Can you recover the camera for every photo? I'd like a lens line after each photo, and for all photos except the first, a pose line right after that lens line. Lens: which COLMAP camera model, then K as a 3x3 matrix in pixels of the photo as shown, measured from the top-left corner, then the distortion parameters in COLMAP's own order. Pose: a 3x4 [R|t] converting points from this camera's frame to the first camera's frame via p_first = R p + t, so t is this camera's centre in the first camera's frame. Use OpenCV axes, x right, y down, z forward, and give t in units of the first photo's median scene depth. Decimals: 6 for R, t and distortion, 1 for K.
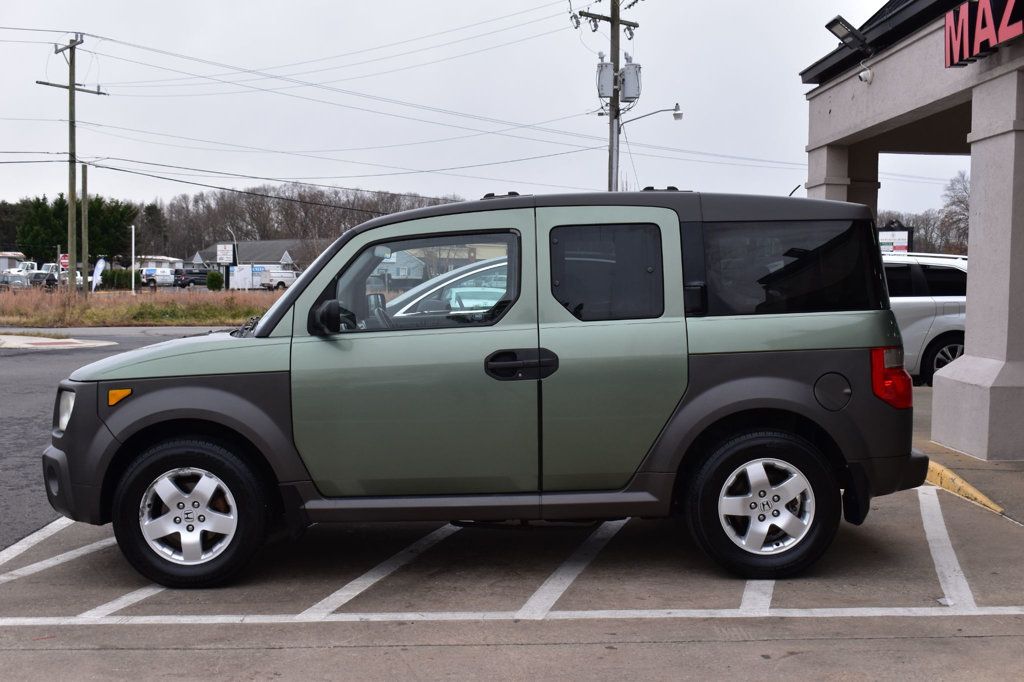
lens RADIAL K [[1244.7, 0, 512.0], [0, 1244.7, 341.0], [0, 0, 1]] dist [-0.031068, -0.019856]
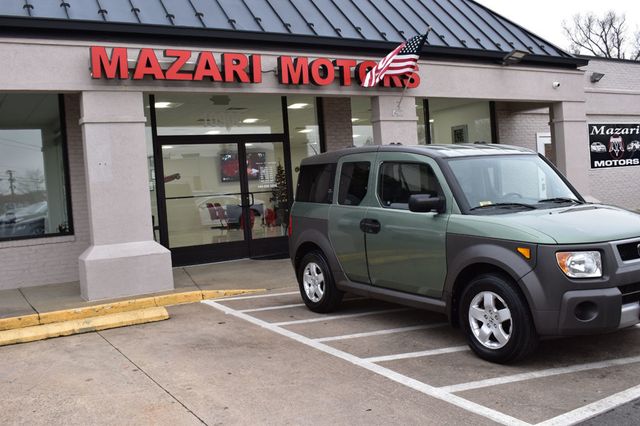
lens RADIAL K [[633.5, 0, 318.5], [0, 633.5, 205.8], [0, 0, 1]] dist [-0.079674, 0.014998]
pose [[-0.494907, -0.005141, 0.868931, -0.895666], [0.102170, 0.992702, 0.064066, -0.110556], [-0.862918, 0.120485, -0.490770, 1.898802]]
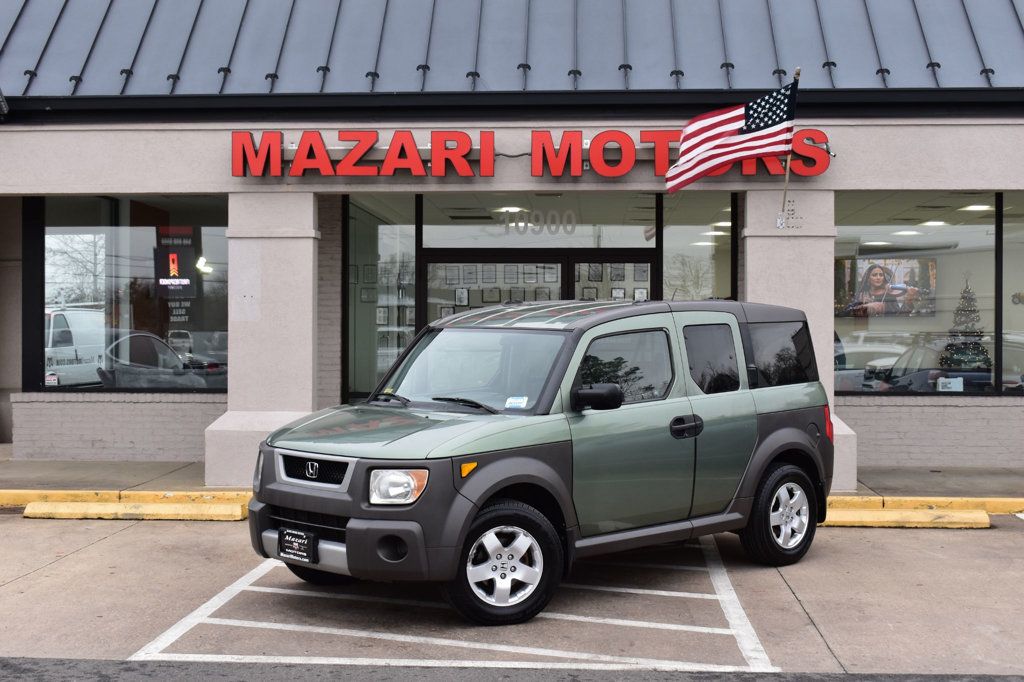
lens RADIAL K [[1460.0, 0, 512.0], [0, 1460.0, 341.0], [0, 0, 1]] dist [-0.032895, -0.021632]
pose [[0.084464, -0.018491, 0.996255, -1.713278], [0.047711, 0.998756, 0.014493, -0.106127], [-0.995284, 0.046308, 0.085241, 0.984081]]
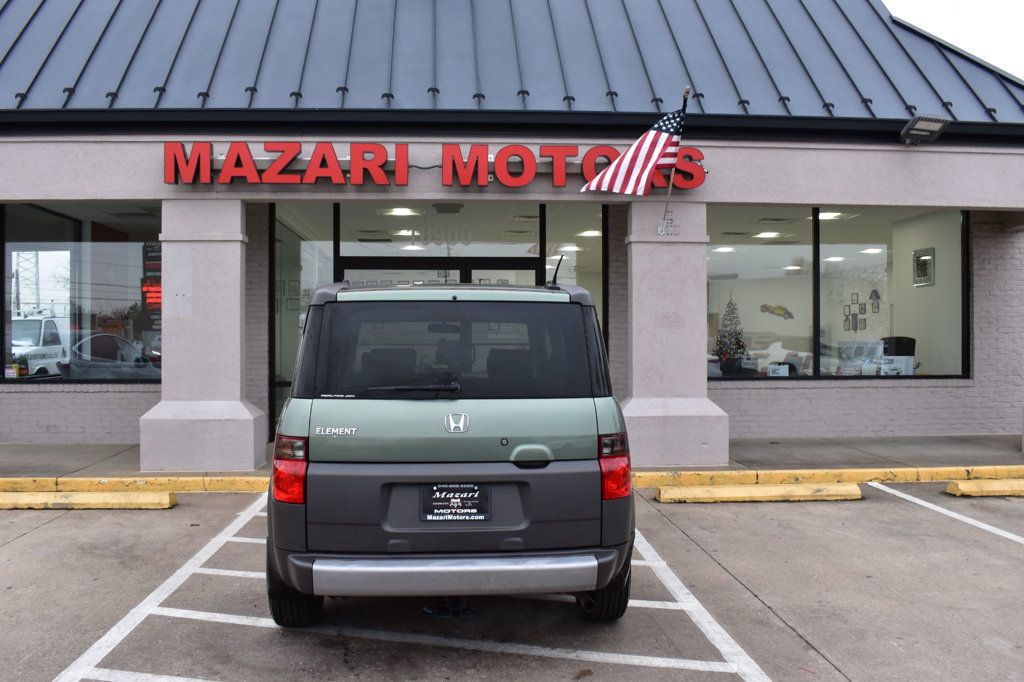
lens RADIAL K [[936.0, 0, 512.0], [0, 936.0, 341.0], [0, 0, 1]] dist [-0.091632, 0.008244]
pose [[-0.047695, -0.017005, 0.998717, -1.045502], [0.050133, 0.998554, 0.019396, -0.086218], [-0.997603, 0.050994, -0.046774, 1.106054]]
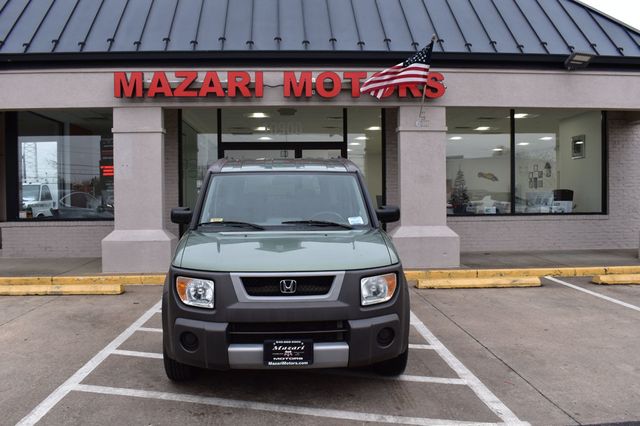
lens RADIAL K [[571.2, 0, 320.0], [0, 571.2, 213.0], [0, 0, 1]] dist [-0.091877, 0.001975]
pose [[-0.038326, -0.042722, 0.998352, -1.047904], [0.057772, 0.997320, 0.044895, -0.068516], [-0.997594, 0.059397, -0.035755, 1.112311]]
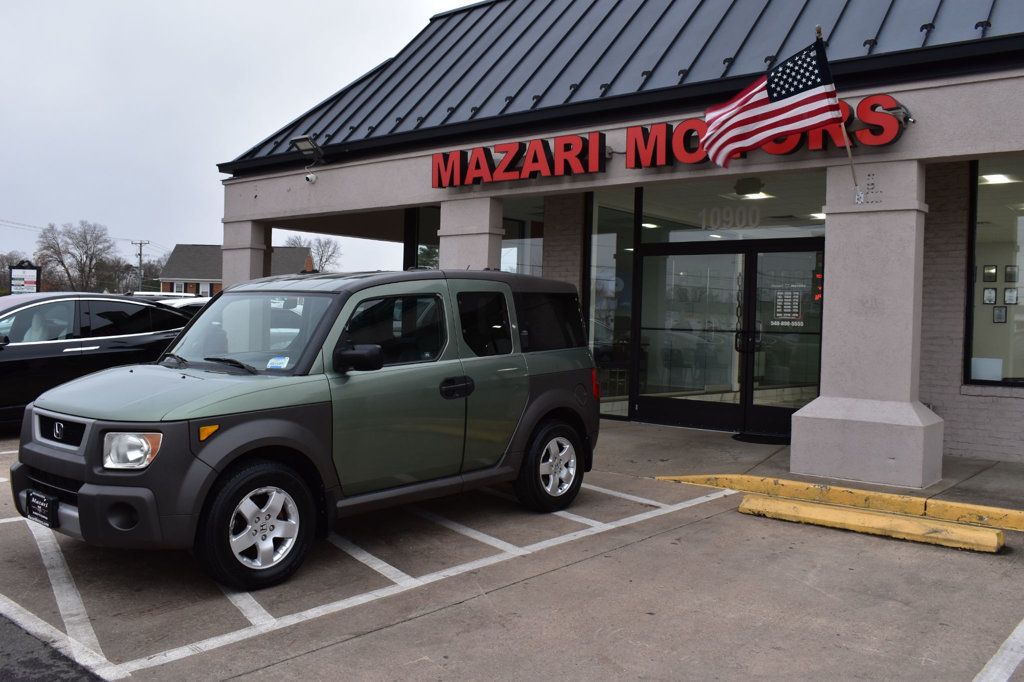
lens RADIAL K [[922.9, 0, 512.0], [0, 922.9, 341.0], [0, 0, 1]] dist [-0.079201, -0.003608]
pose [[0.664705, -0.010790, 0.747028, -0.748614], [0.019901, 0.999797, -0.003267, -0.030317], [-0.746841, 0.017039, 0.664785, 0.231091]]
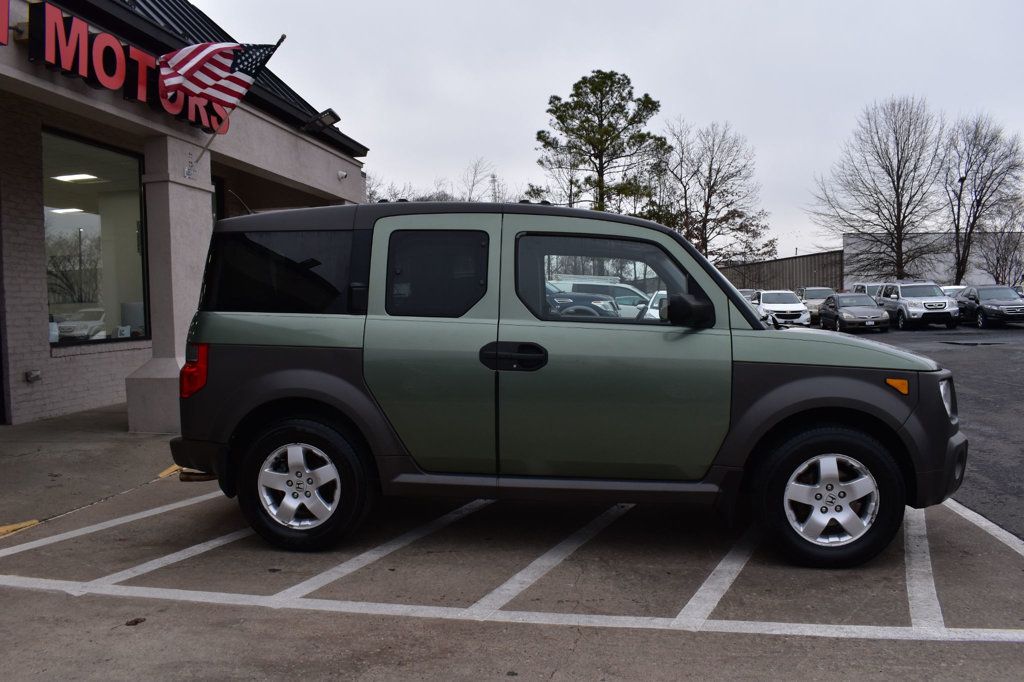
lens RADIAL K [[814.1, 0, 512.0], [0, 814.1, 341.0], [0, 0, 1]] dist [-0.088306, -0.000515]
pose [[-0.986711, 0.001830, 0.162474, -0.115912], [0.017194, 0.995498, 0.093208, -0.076609], [-0.161572, 0.094763, -0.982301, 1.981856]]
